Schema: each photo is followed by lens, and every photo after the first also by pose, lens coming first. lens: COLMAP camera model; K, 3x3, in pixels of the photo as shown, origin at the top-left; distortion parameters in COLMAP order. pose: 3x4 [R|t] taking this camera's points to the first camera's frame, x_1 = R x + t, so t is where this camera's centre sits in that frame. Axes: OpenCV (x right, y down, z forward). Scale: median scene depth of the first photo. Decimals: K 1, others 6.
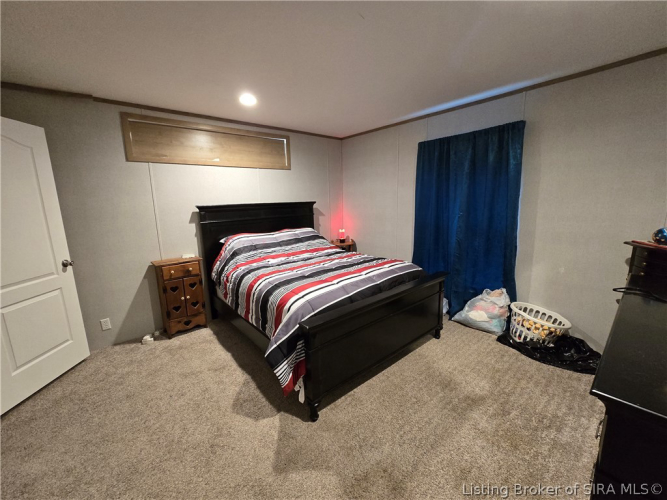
lens RADIAL K [[272.8, 0, 332.9], [0, 272.8, 251.5], [0, 0, 1]] dist [-0.001395, 0.000395]
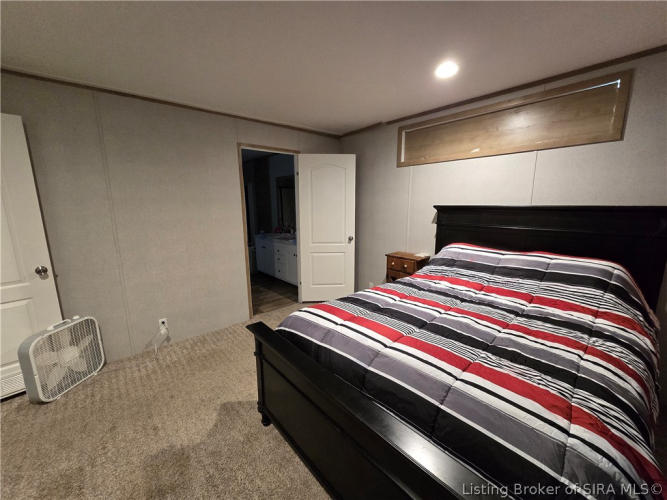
lens RADIAL K [[272.8, 0, 332.9], [0, 272.8, 251.5], [0, 0, 1]] dist [-0.001395, 0.000395]
pose [[0.009000, 0.205593, -0.978596, 0.487263], [-0.180565, 0.962883, 0.200631, -0.149271], [0.983522, 0.174895, 0.045789, 0.675599]]
